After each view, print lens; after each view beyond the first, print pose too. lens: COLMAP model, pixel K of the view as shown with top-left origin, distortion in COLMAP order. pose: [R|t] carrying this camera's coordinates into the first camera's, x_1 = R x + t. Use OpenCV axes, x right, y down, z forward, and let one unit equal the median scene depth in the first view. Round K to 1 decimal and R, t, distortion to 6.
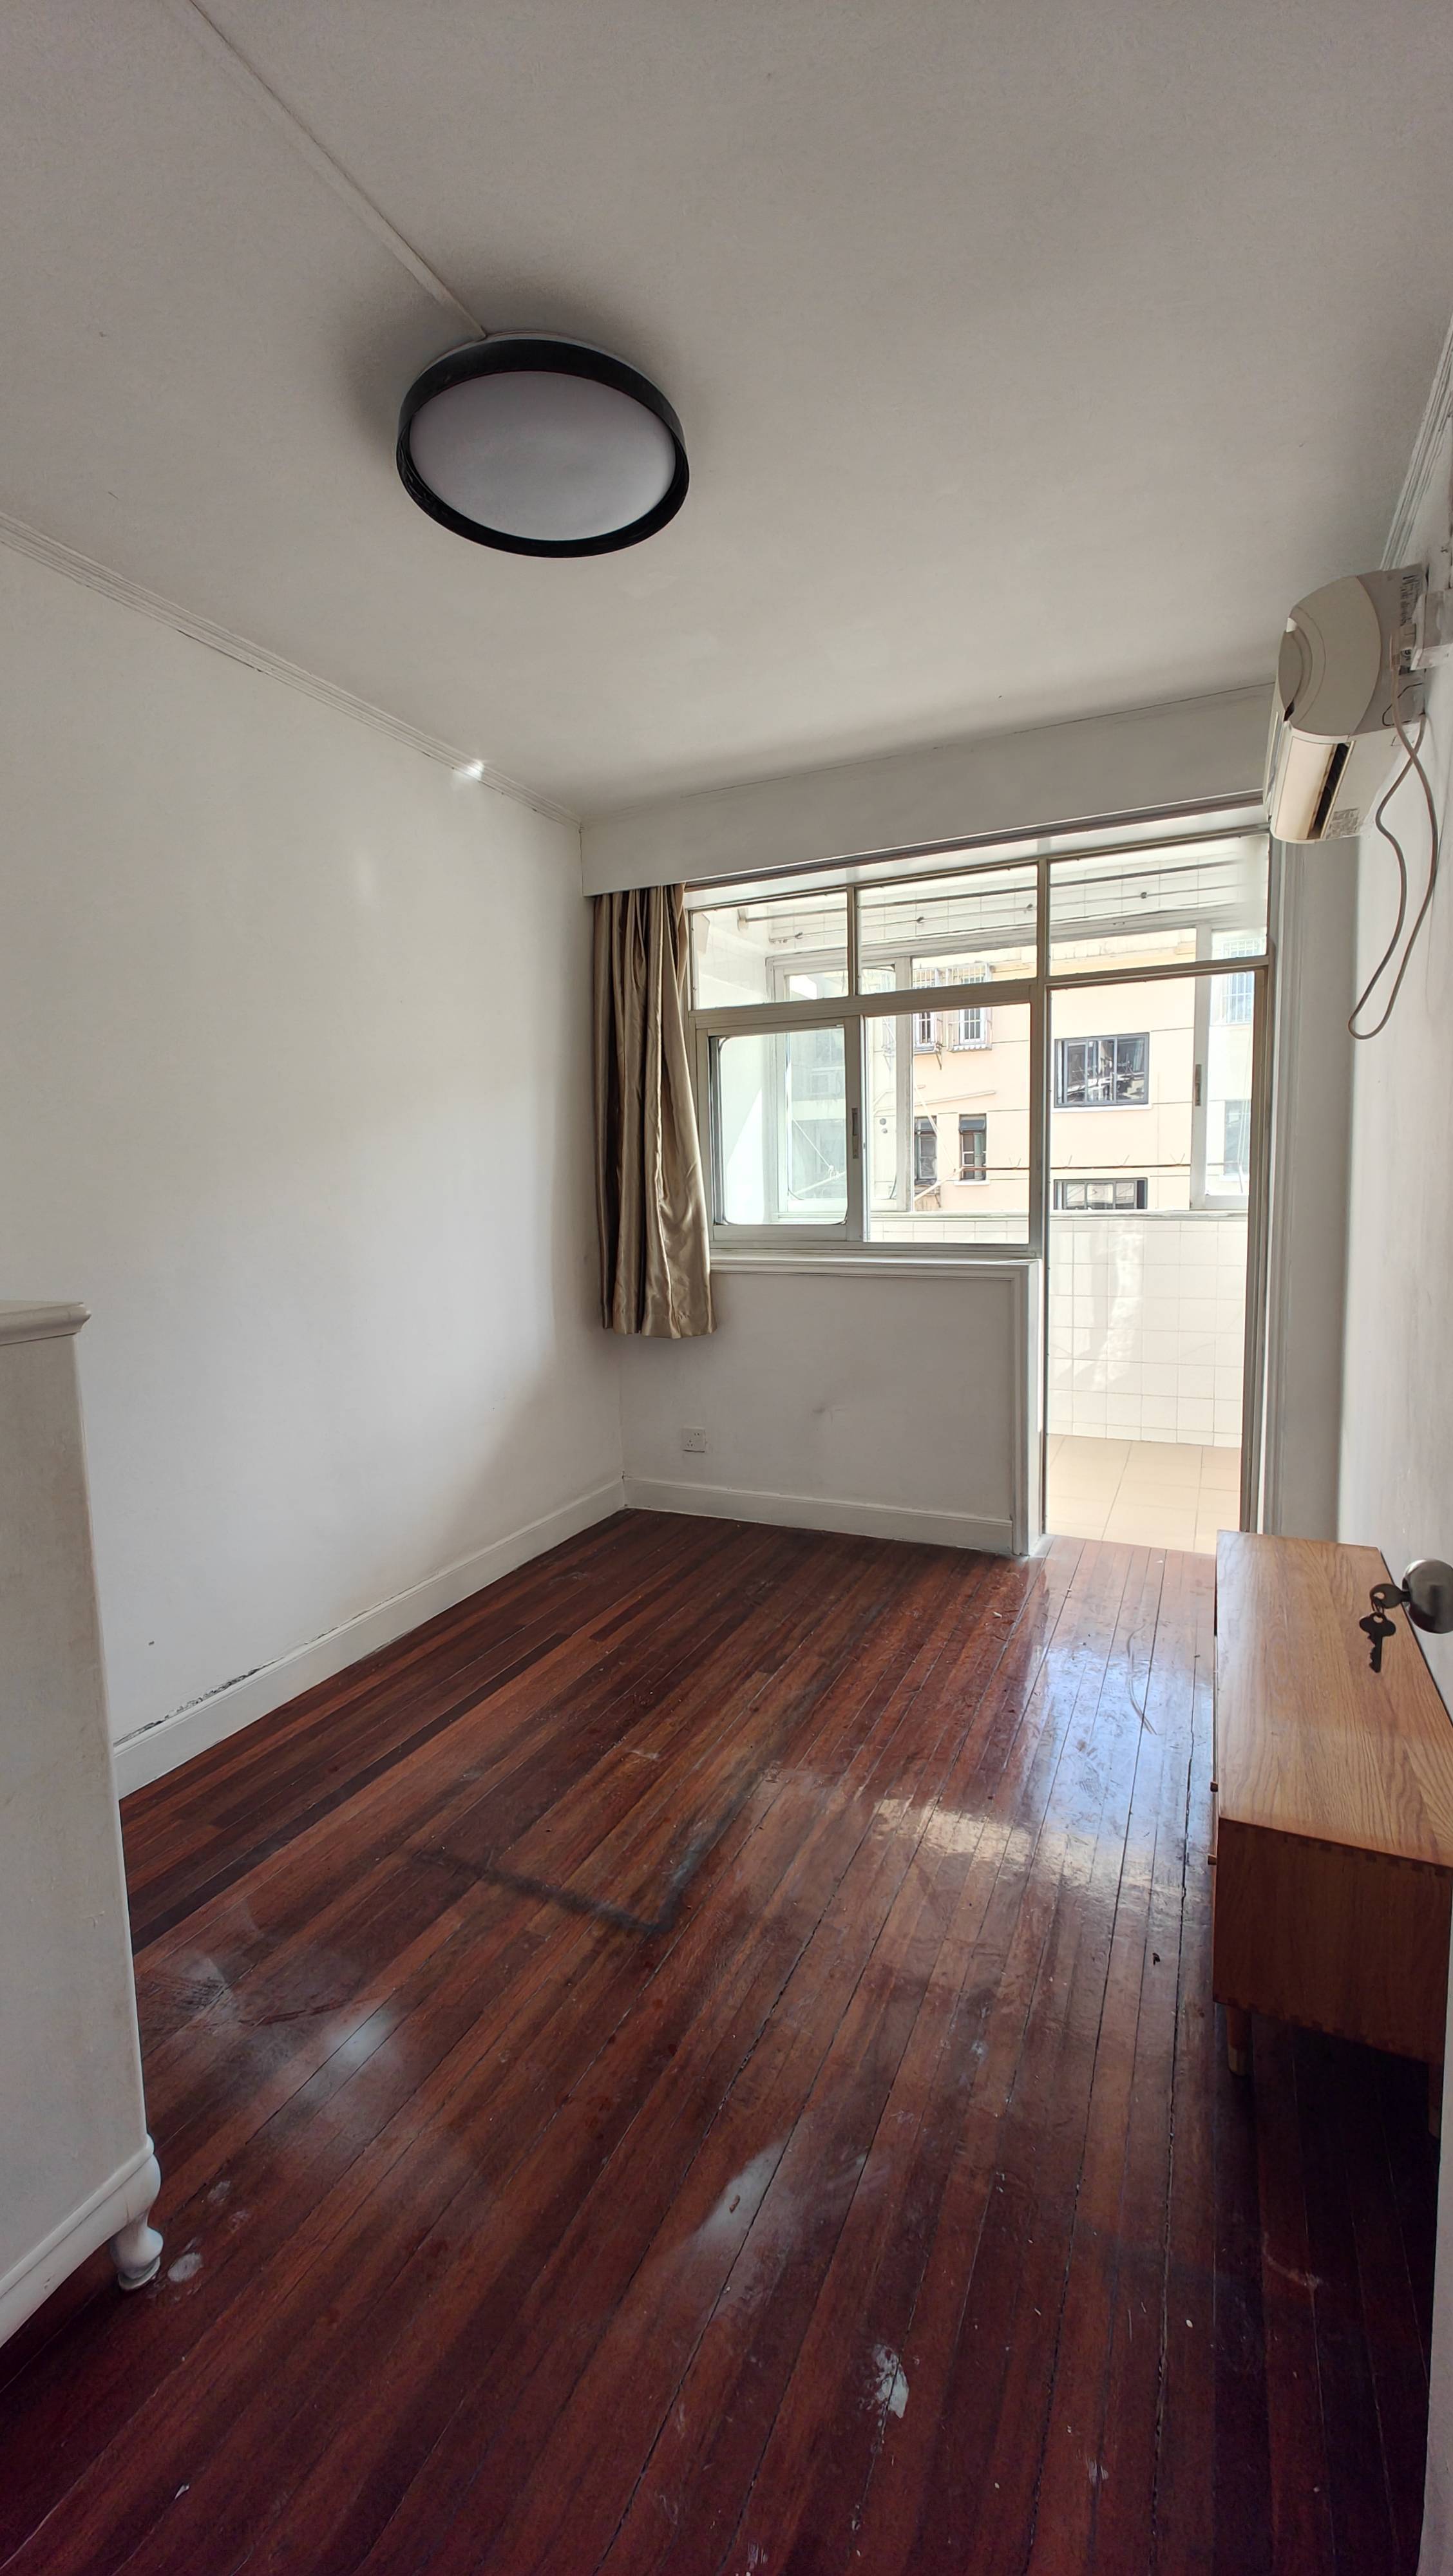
lens RADIAL K [[1058.6, 0, 728.6], [0, 1058.6, 1287.2], [0, 0, 1]] dist [0.002411, 0.000098]
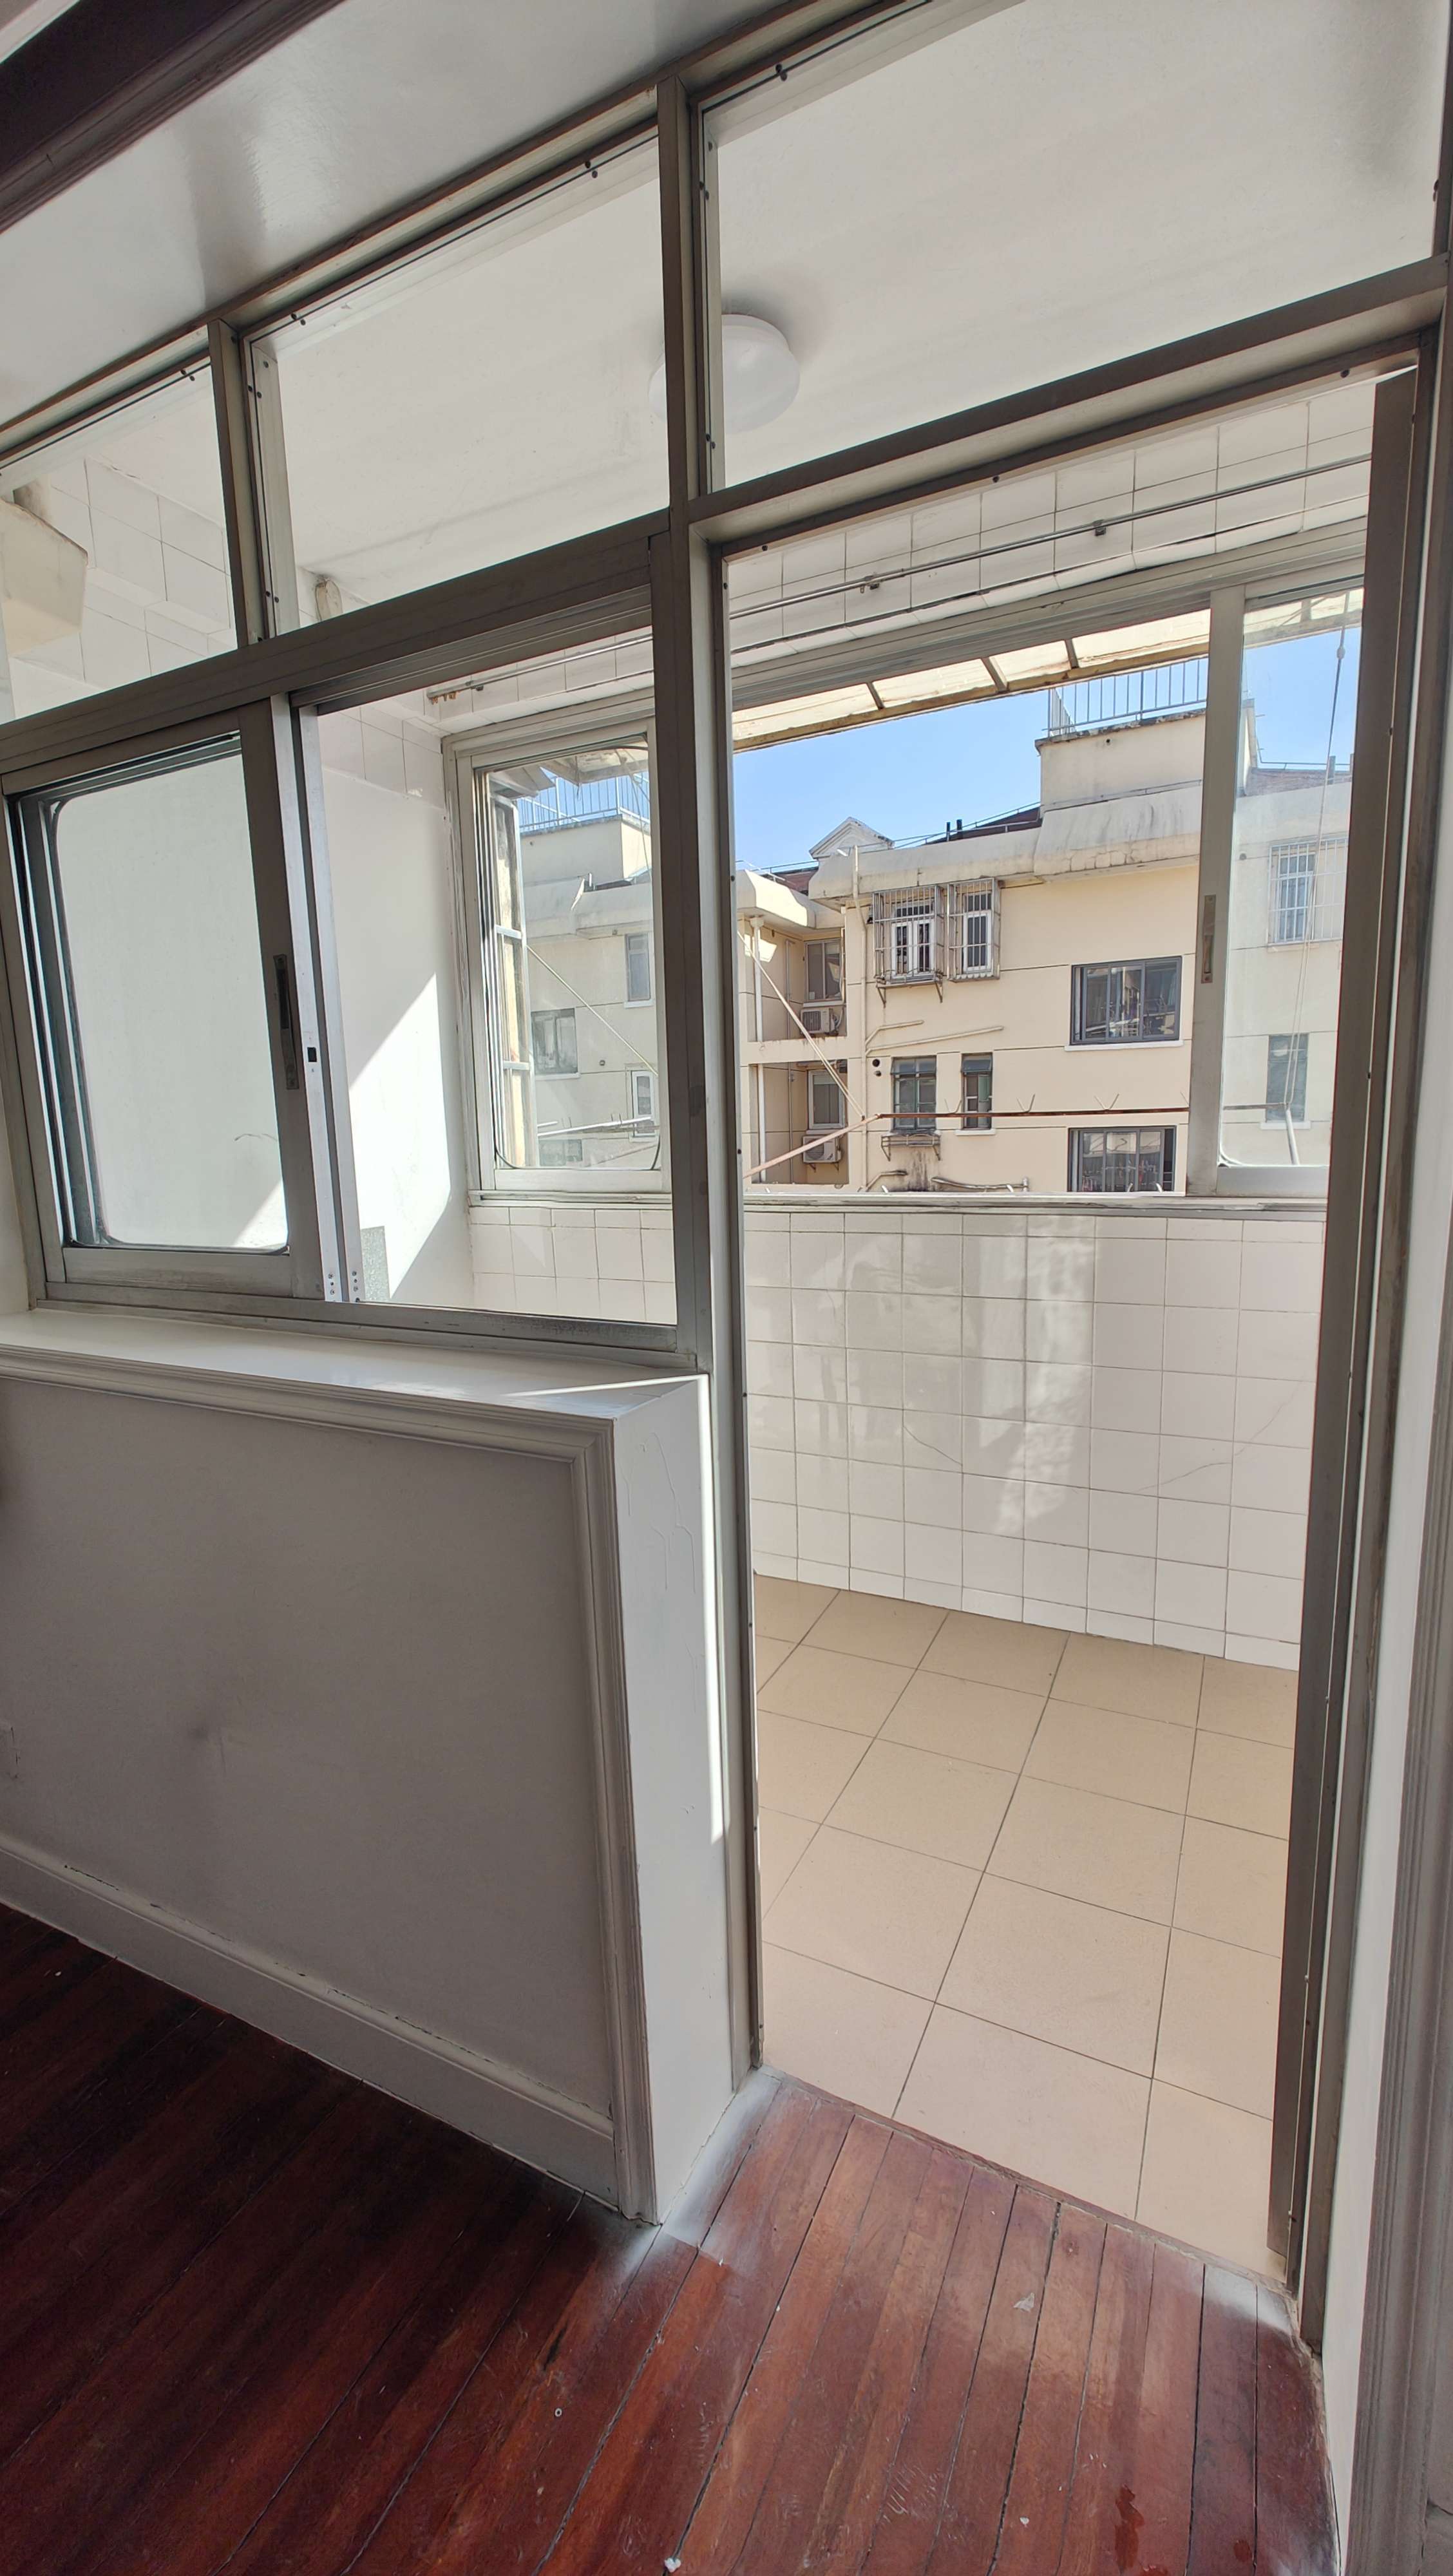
lens RADIAL K [[1058.6, 0, 725.4], [0, 1058.6, 1289.4], [0, 0, 1]] dist [0.002411, 0.000098]
pose [[0.999505, 0.001297, -0.031423, 0.049386], [0.000290, 0.998728, 0.050421, -0.011521], [0.031448, -0.050405, 0.998234, 0.103826]]
